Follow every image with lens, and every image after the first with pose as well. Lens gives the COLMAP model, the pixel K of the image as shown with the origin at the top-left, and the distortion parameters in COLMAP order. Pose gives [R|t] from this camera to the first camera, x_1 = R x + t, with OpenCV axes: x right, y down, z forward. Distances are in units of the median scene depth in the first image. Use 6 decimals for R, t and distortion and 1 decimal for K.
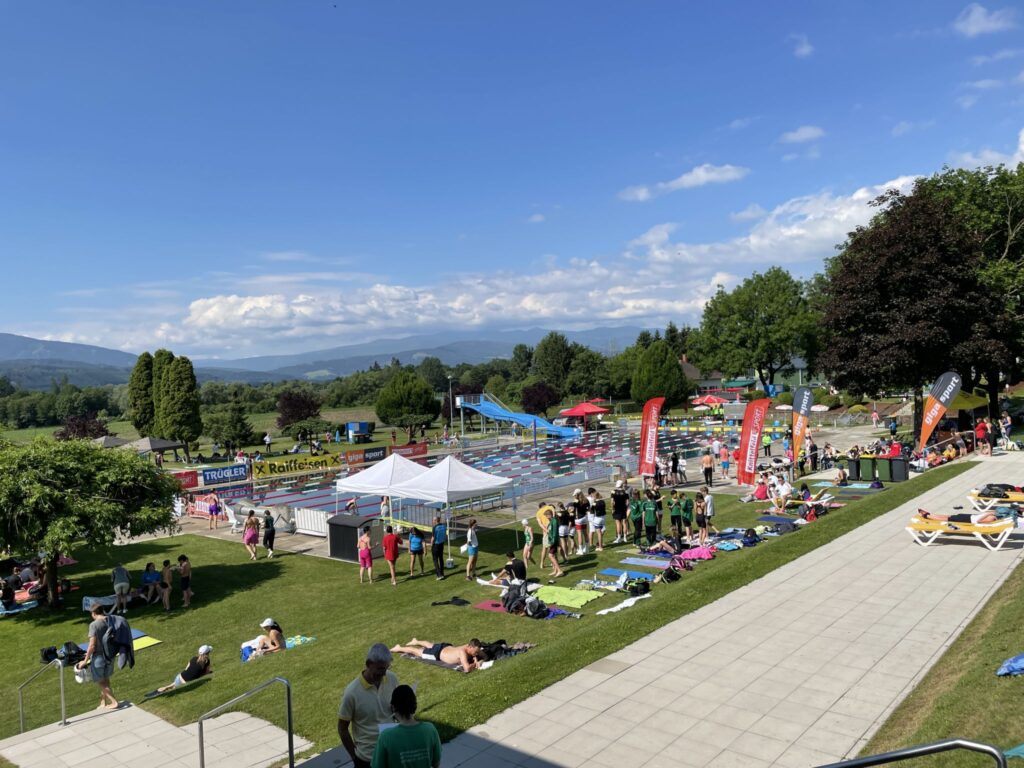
lens RADIAL K [[778.1, 0, 511.2], [0, 778.1, 384.9], [0, 0, 1]] dist [0.094723, -0.121037]
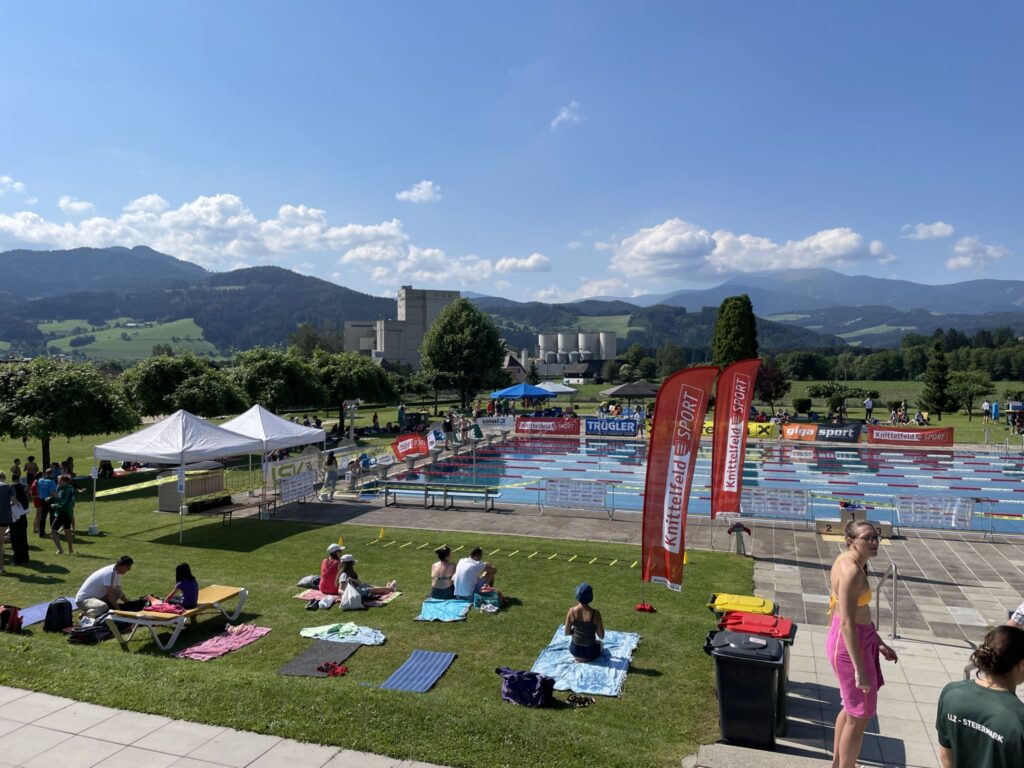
lens RADIAL K [[778.1, 0, 511.2], [0, 778.1, 384.9], [0, 0, 1]] dist [0.094723, -0.121037]
pose [[0.373825, 0.075865, -0.924392, 0.236124], [-0.019980, 0.997077, 0.073750, -0.000817], [0.927284, -0.009100, 0.374248, 0.293733]]
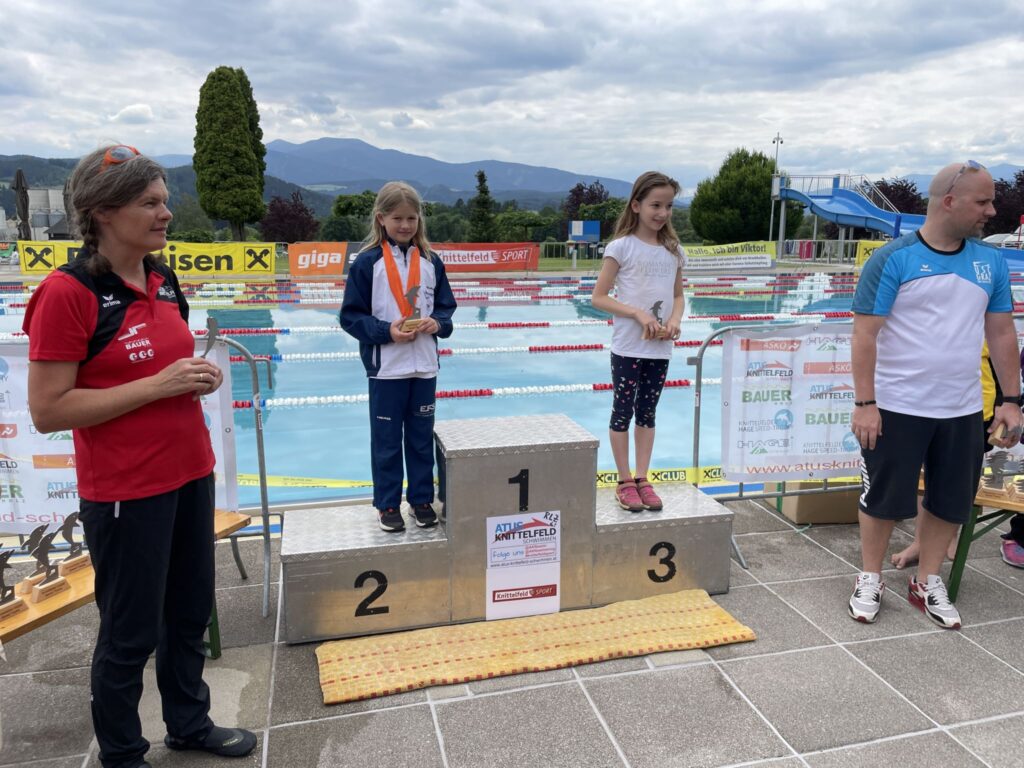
lens RADIAL K [[783.4, 0, 514.0], [0, 783.4, 380.1], [0, 0, 1]] dist [0.075435, -0.119569]
pose [[0.811812, 0.157973, -0.562144, 0.085933], [-0.046988, 0.977260, 0.206773, 0.040373], [0.582026, -0.141447, 0.800774, 0.441835]]
